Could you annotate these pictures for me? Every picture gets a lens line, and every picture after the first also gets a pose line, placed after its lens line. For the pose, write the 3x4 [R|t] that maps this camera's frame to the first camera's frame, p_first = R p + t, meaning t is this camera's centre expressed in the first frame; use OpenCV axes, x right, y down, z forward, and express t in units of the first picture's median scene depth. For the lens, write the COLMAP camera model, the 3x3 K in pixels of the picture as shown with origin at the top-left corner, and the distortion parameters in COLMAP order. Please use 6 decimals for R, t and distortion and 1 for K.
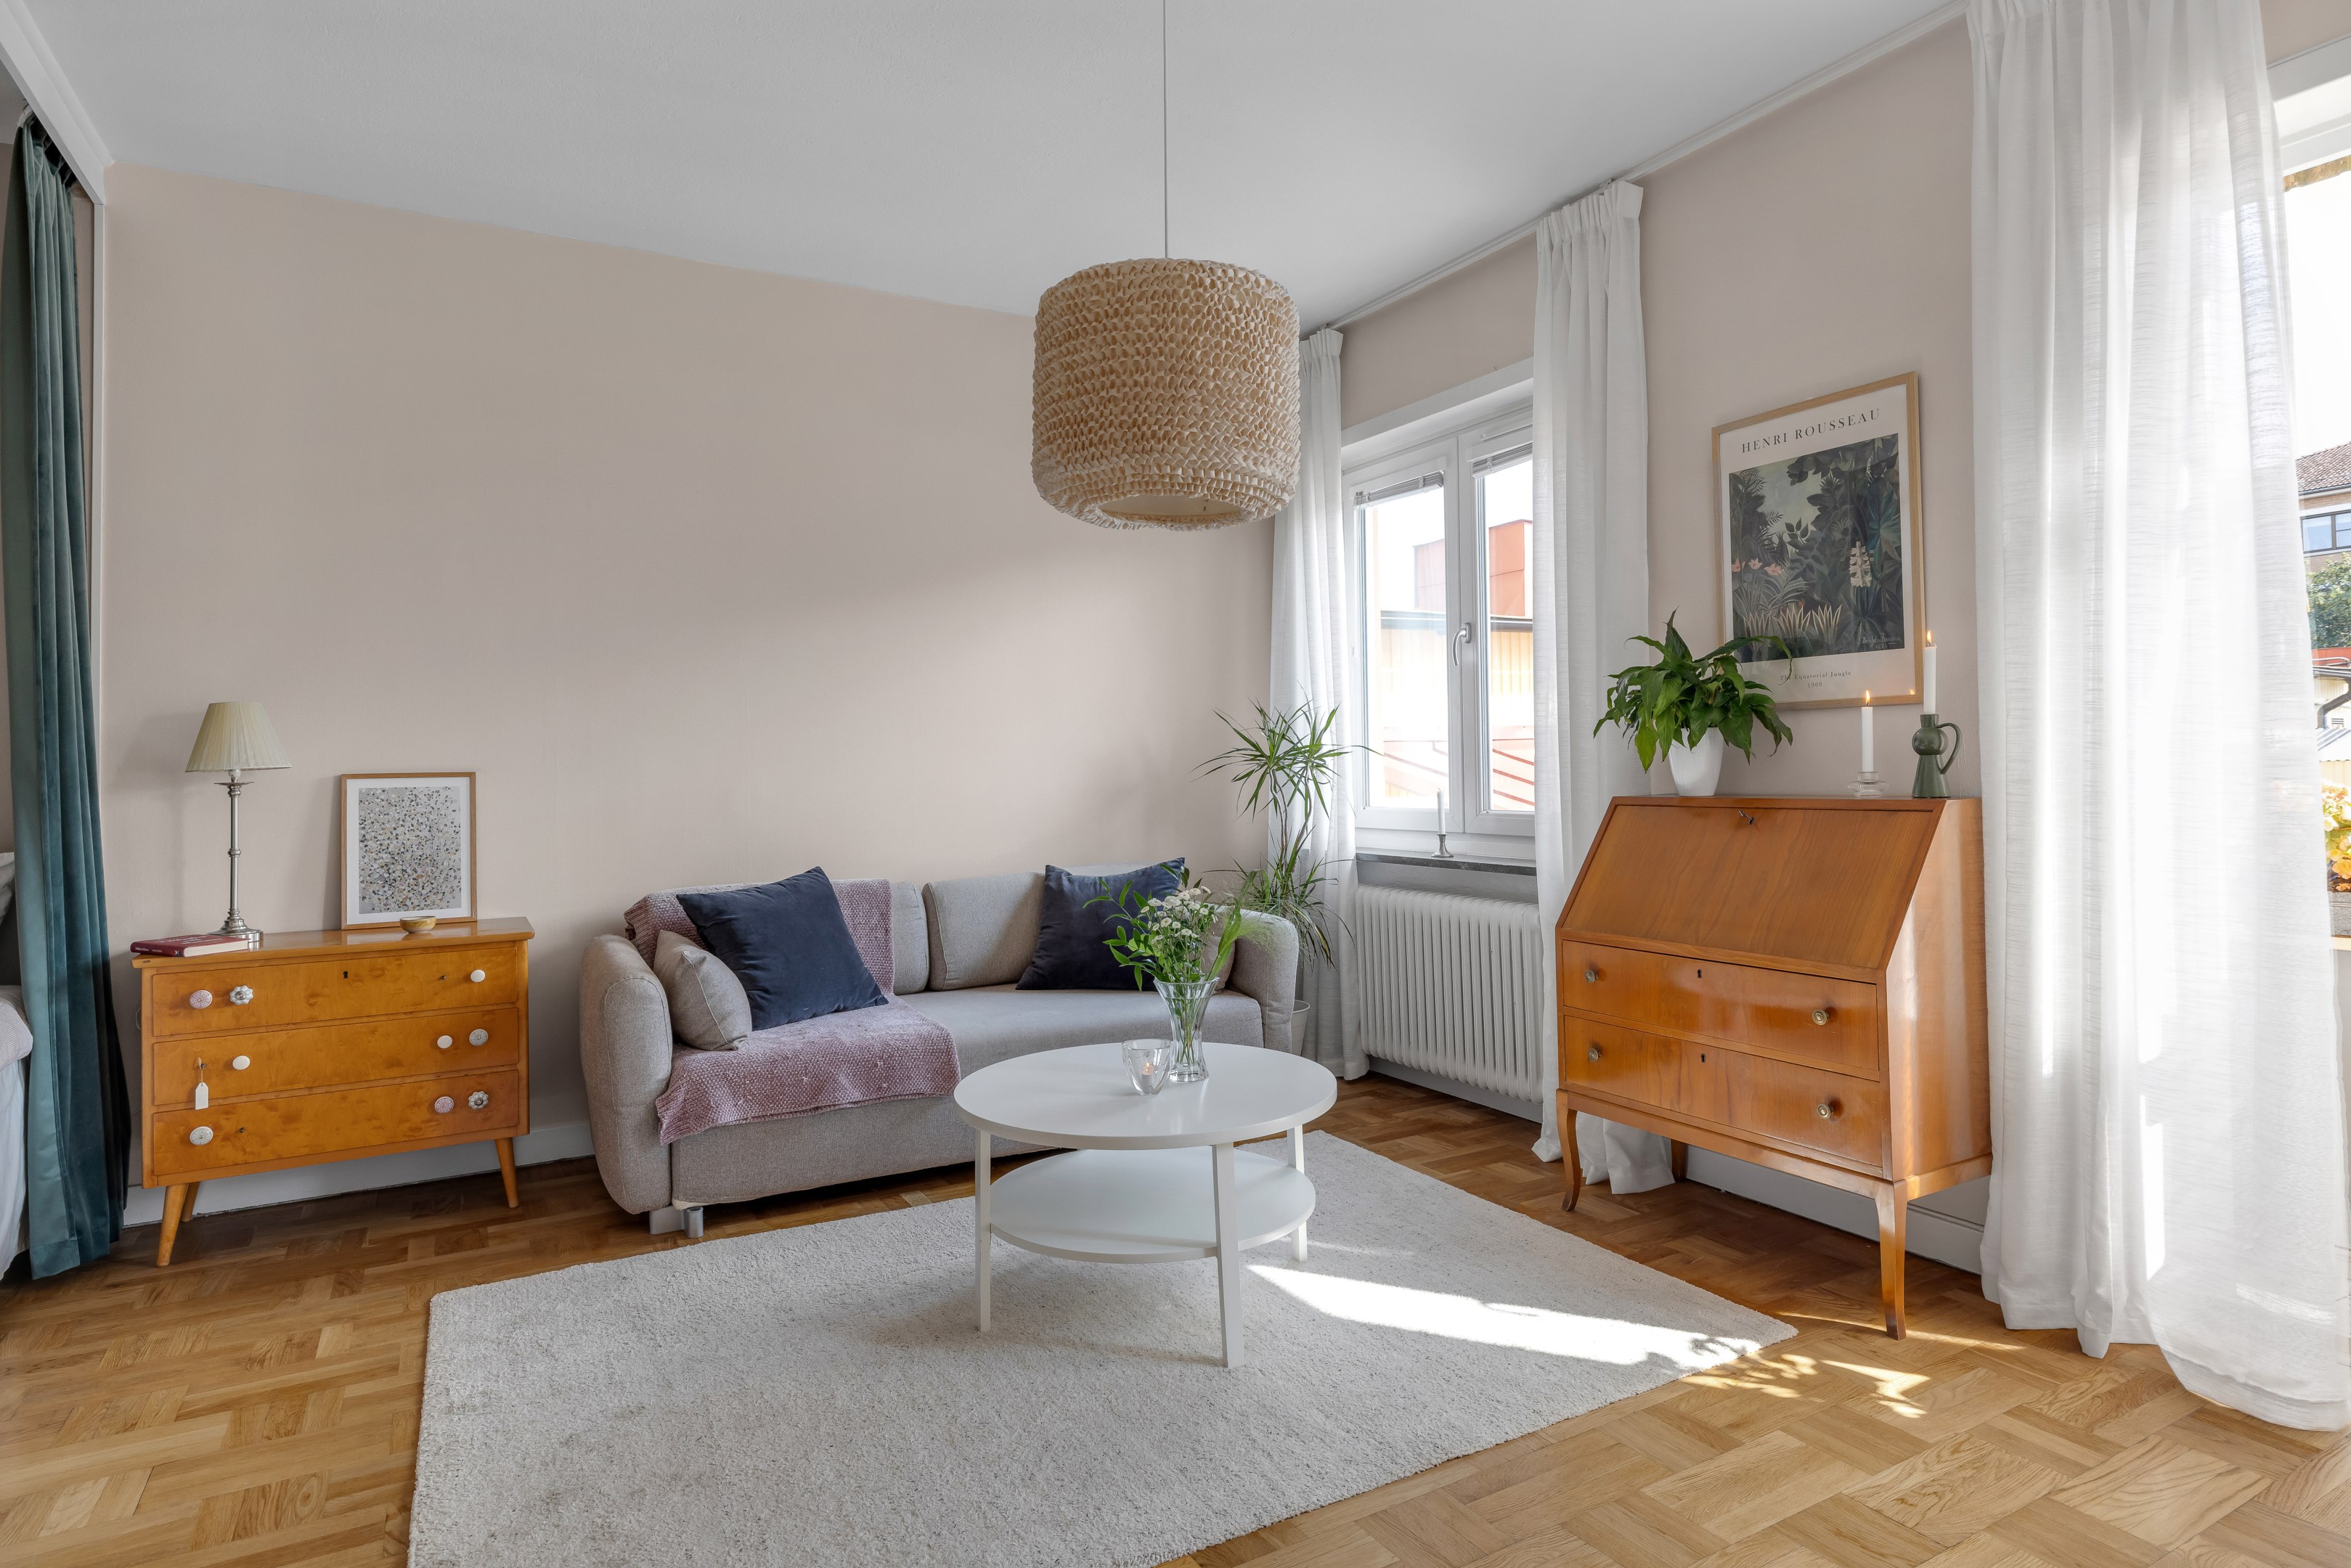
lens RADIAL K [[1273.6, 0, 1181.7], [0, 1273.6, 758.4], [0, 0, 1]] dist [0.001654, -0.000126]
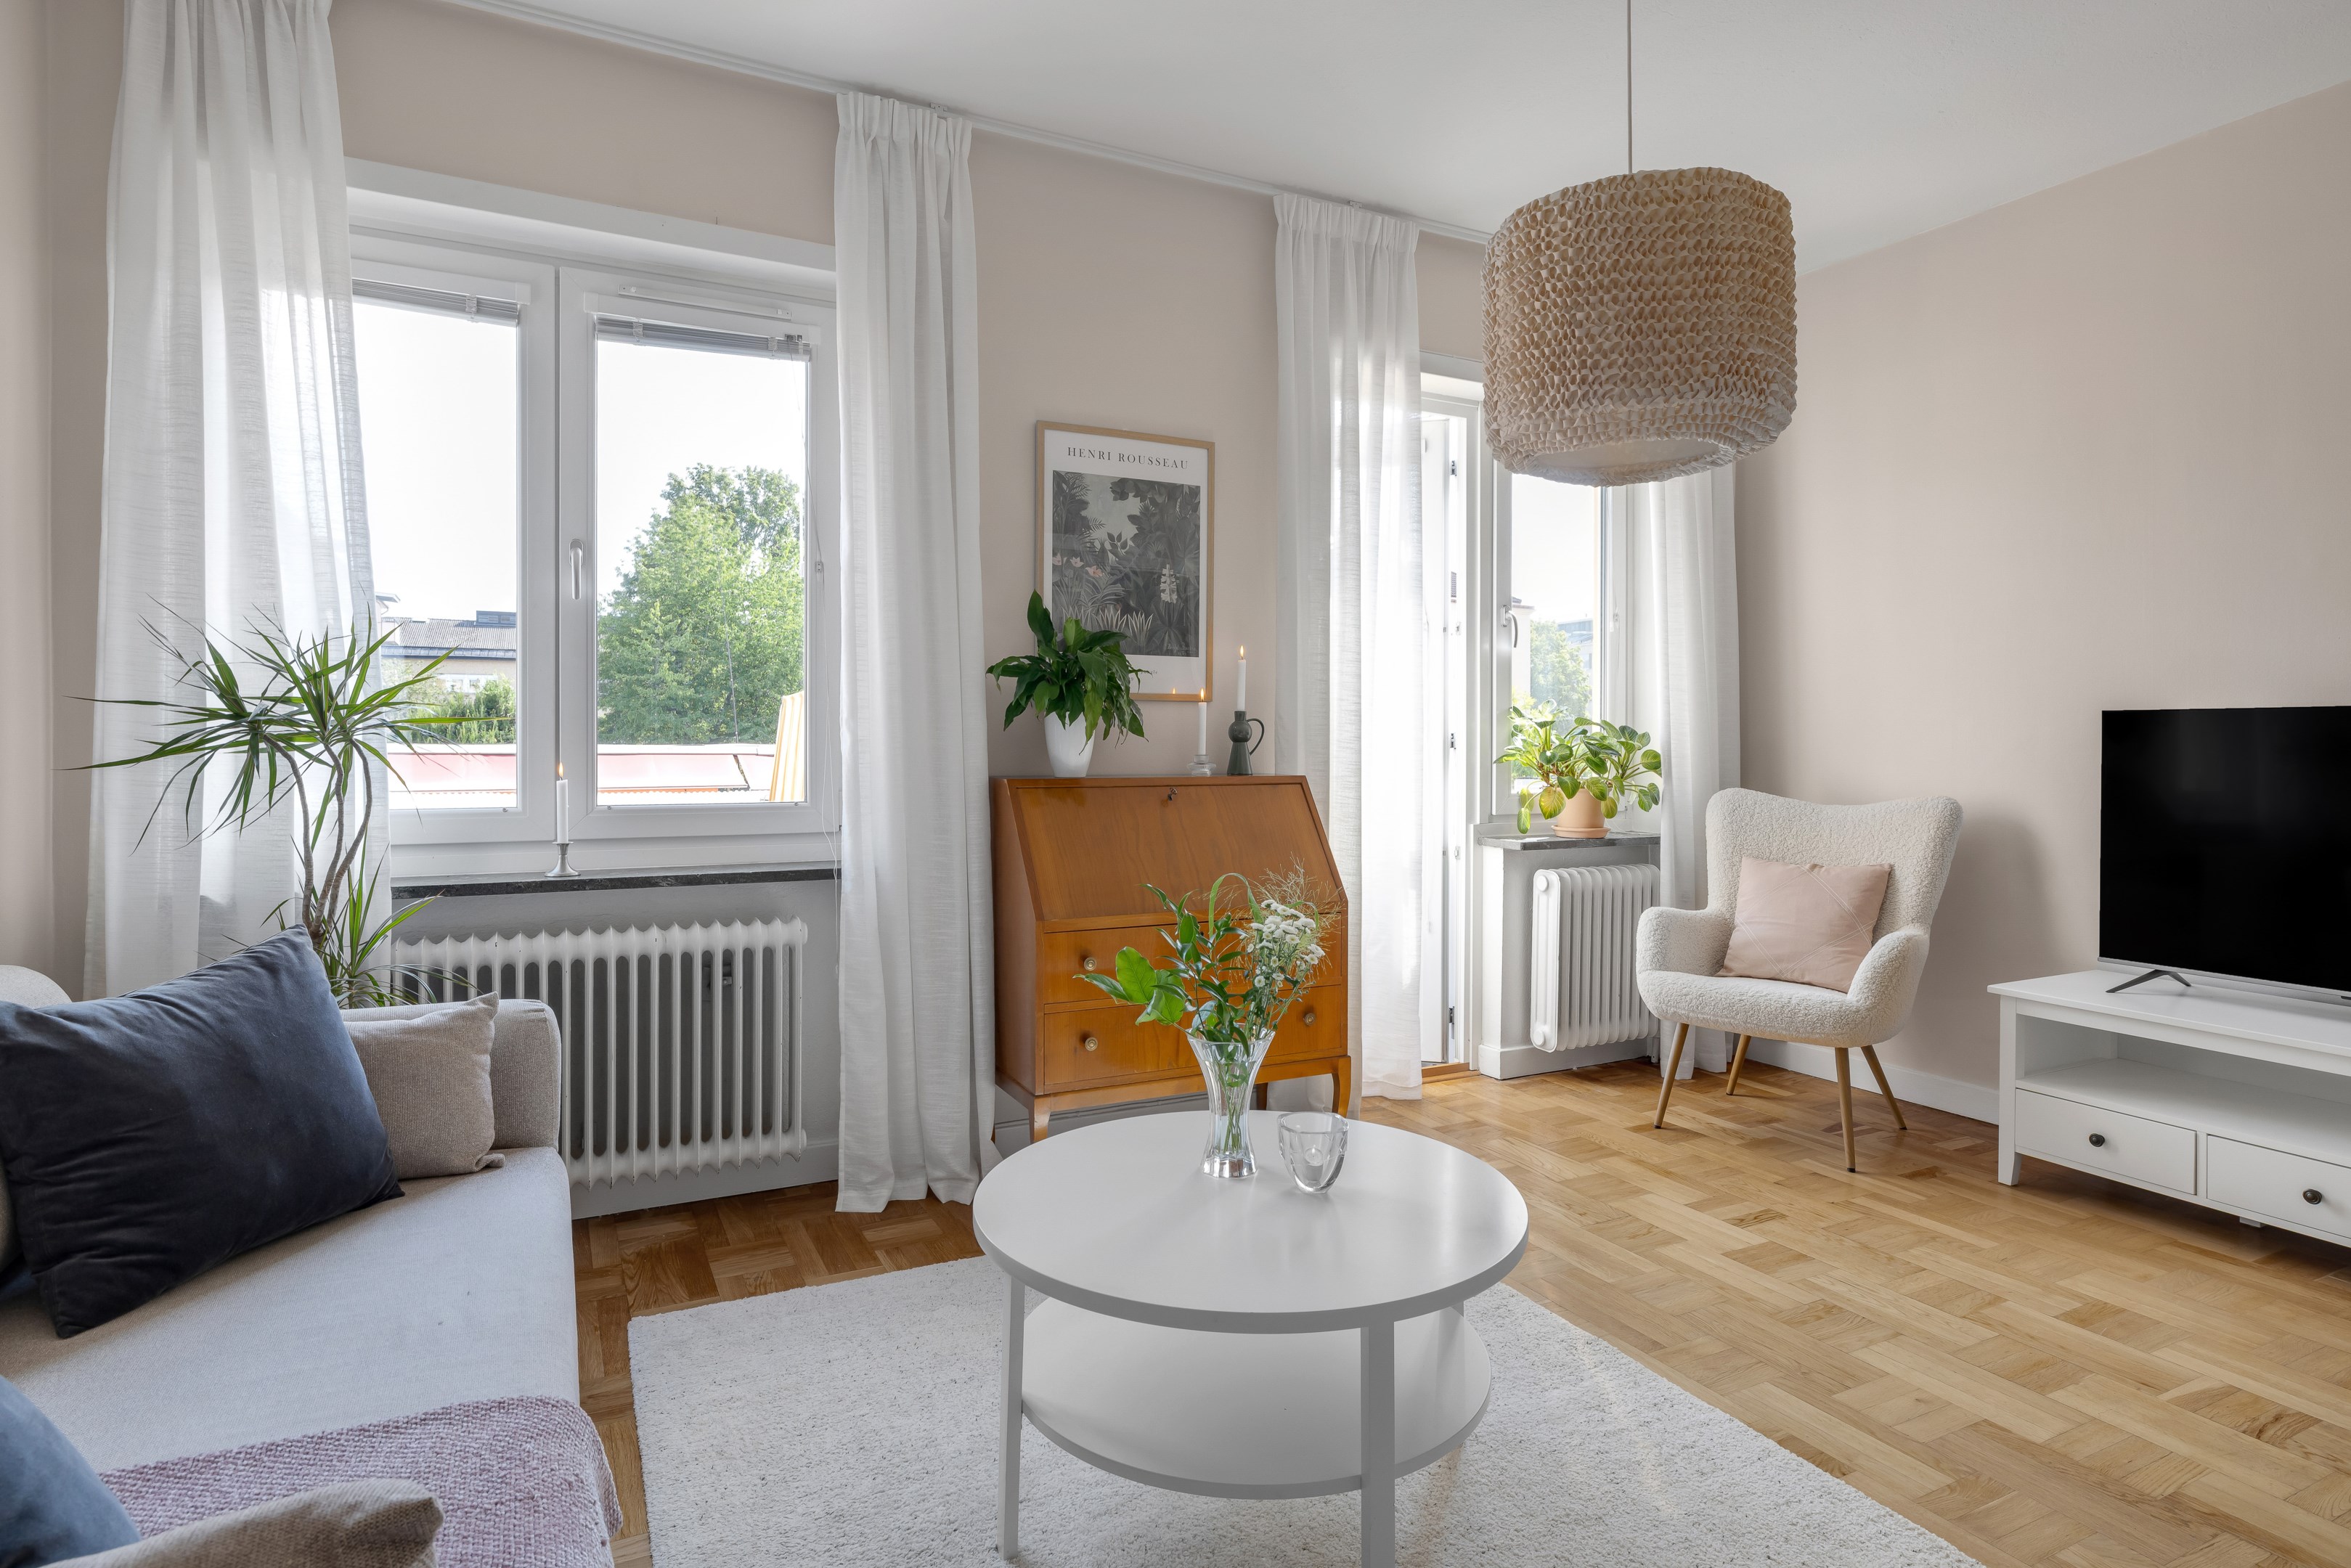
lens RADIAL K [[1273.6, 0, 1181.7], [0, 1273.6, 758.4], [0, 0, 1]] dist [0.001654, -0.000126]
pose [[0.045270, 0.005414, 0.998960, -0.645417], [-0.010213, 0.999936, -0.004956, 0.019153], [-0.998923, -0.009978, 0.045322, 0.888067]]
